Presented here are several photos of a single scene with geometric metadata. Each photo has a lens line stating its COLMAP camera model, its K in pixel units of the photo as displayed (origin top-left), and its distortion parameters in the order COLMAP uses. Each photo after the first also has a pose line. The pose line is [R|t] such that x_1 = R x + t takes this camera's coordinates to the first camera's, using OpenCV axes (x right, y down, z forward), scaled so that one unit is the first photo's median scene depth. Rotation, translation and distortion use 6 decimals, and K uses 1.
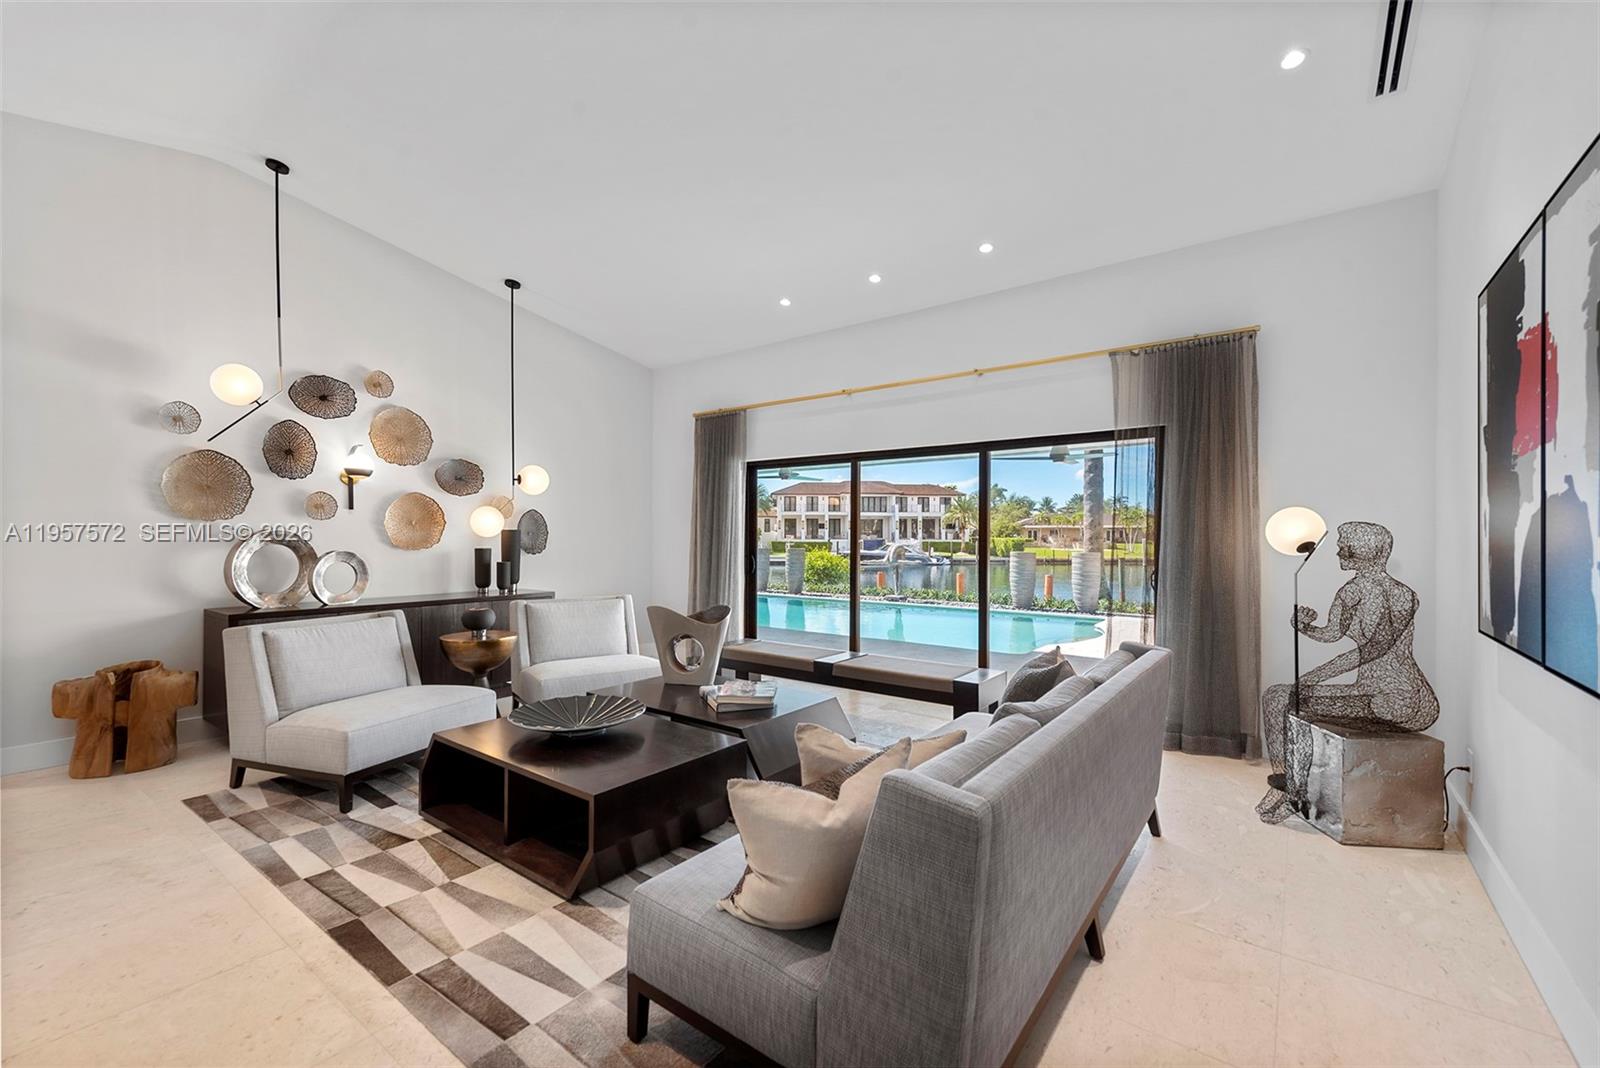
lens RADIAL K [[676.8, 0, 800.0], [0, 676.8, 534.0], [0, 0, 1]] dist [0.002141, 0.000000]
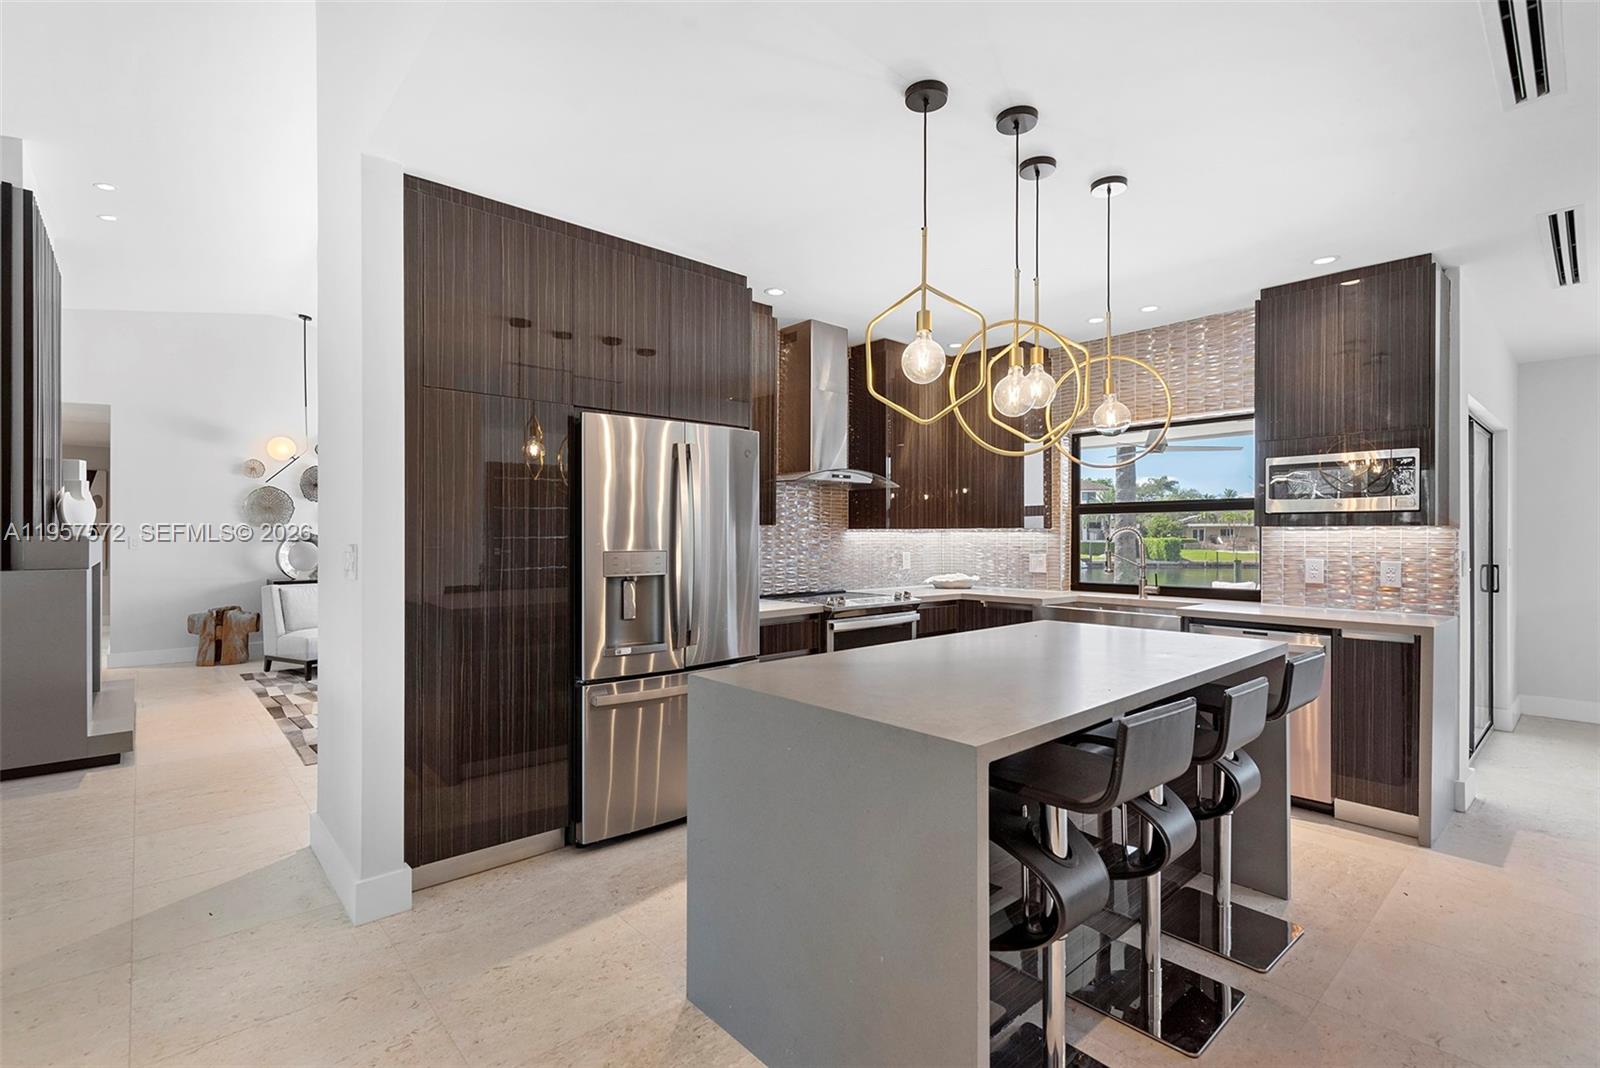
lens RADIAL K [[744.0, 0, 800.0], [0, 744.0, 534.0], [0, 0, 1]] dist [-0.001253, -0.000225]
pose [[0.980317, -0.001590, -0.197423, 0.839788], [0.001600, 0.999999, -0.000109, -0.001527], [0.197423, -0.000209, 0.980318, -0.594954]]
